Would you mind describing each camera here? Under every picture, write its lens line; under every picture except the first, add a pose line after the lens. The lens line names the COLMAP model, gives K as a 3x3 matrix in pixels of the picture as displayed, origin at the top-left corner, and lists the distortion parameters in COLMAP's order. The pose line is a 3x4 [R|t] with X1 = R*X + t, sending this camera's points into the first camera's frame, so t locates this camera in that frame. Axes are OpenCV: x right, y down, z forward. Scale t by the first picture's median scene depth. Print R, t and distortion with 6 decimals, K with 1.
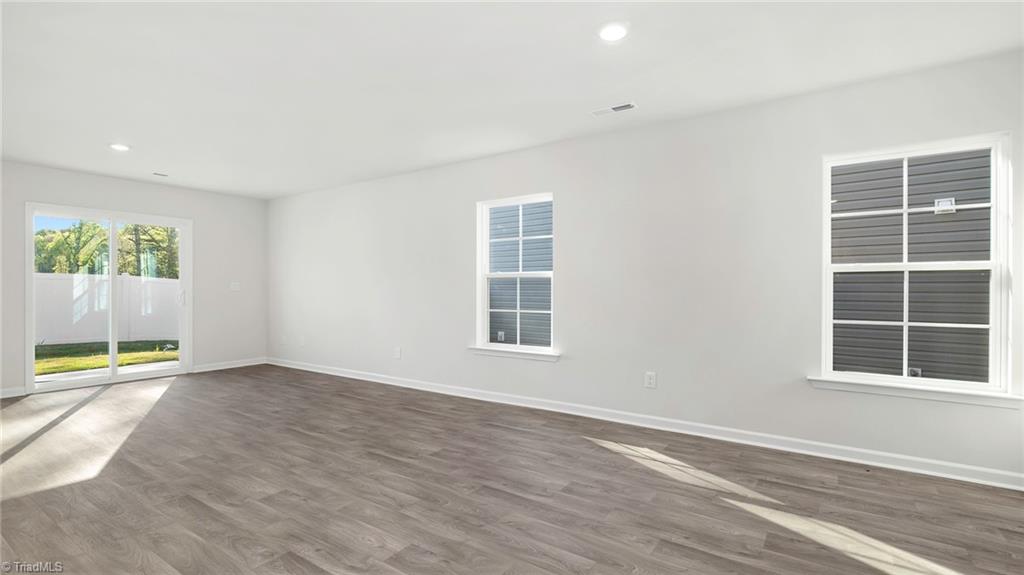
lens RADIAL K [[473.4, 0, 514.7], [0, 473.4, 287.9], [0, 0, 1]] dist [0.012065, -0.002570]
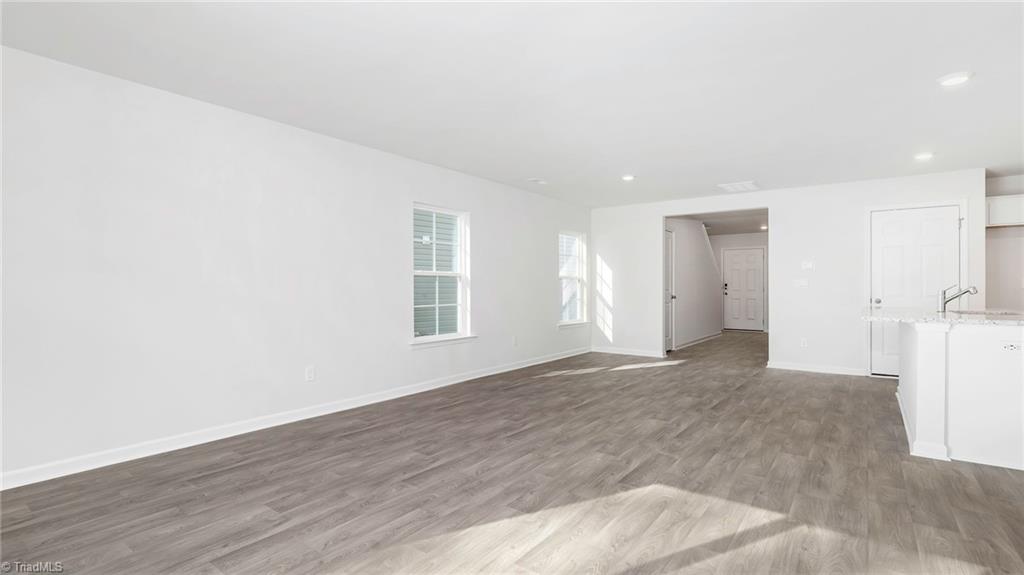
lens RADIAL K [[473.4, 0, 511.5], [0, 473.4, 291.3], [0, 0, 1]] dist [0.012065, -0.002570]
pose [[0.044428, -0.009907, 0.998963, -0.930254], [-0.004036, 0.999941, 0.010097, 0.003151], [-0.999004, -0.004480, 0.044386, 0.638319]]
